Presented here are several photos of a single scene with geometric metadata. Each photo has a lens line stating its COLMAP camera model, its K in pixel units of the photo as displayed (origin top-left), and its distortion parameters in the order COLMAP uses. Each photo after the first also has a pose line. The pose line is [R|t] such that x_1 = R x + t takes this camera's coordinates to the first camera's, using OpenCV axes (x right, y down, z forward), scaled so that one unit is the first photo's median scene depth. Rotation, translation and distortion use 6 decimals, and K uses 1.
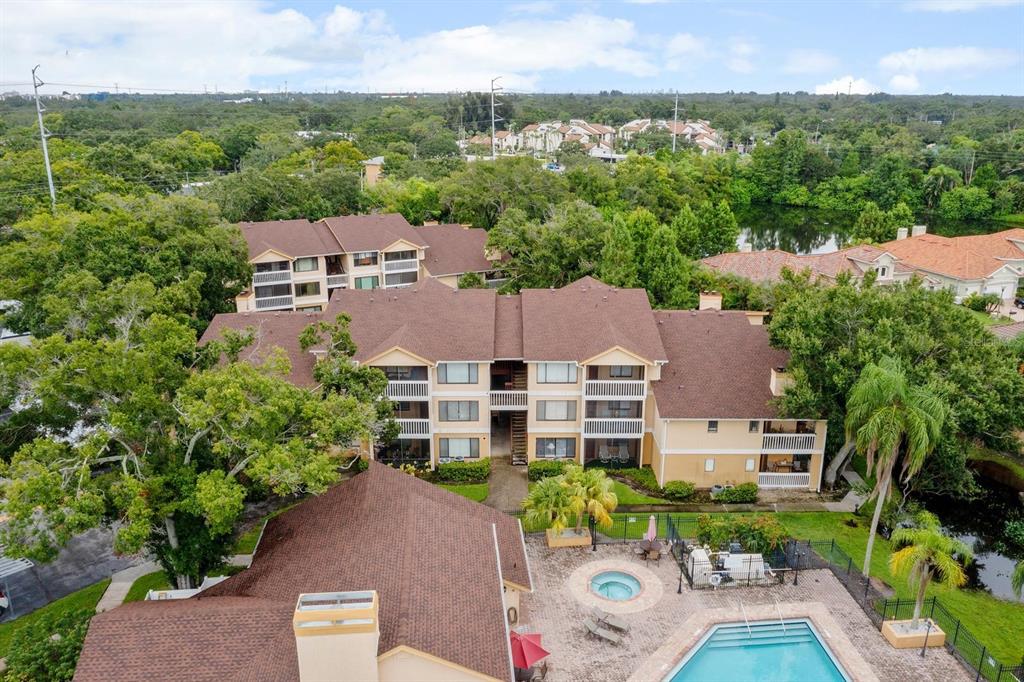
lens RADIAL K [[827.5, 0, 513.7], [0, 827.5, 335.1], [0, 0, 1]] dist [-0.004267, 0.000004]
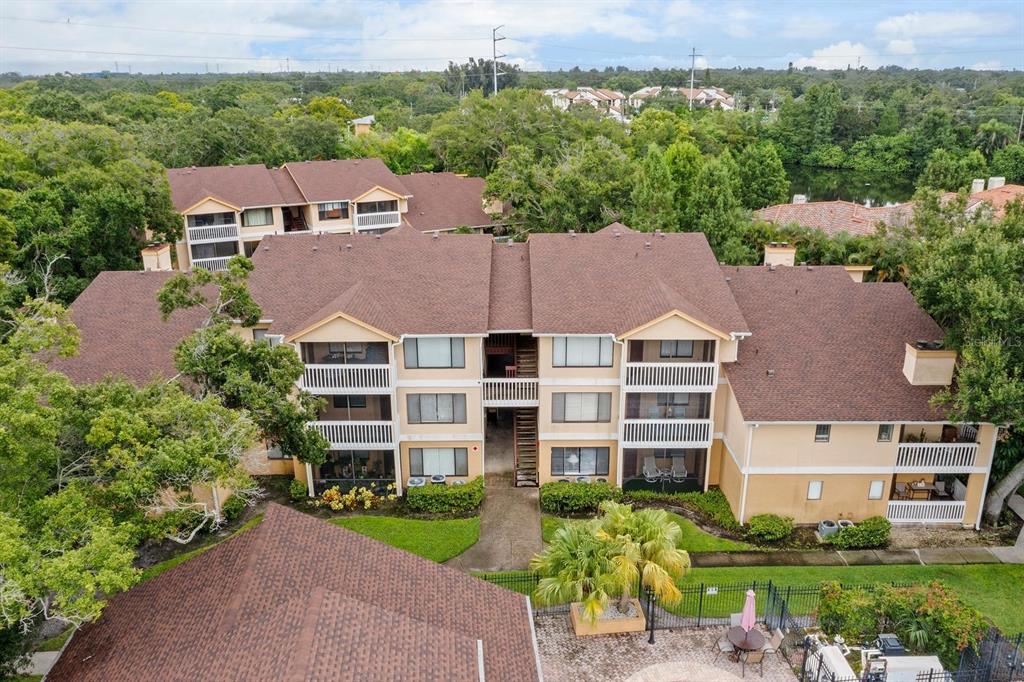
lens RADIAL K [[827.5, 0, 514.4], [0, 827.5, 338.8], [0, 0, 1]] dist [-0.004267, 0.000004]
pose [[0.999978, -0.003622, -0.005513, 0.000541], [0.003781, 0.999568, 0.029155, 0.010274], [0.005405, -0.029176, 0.999560, 0.219894]]
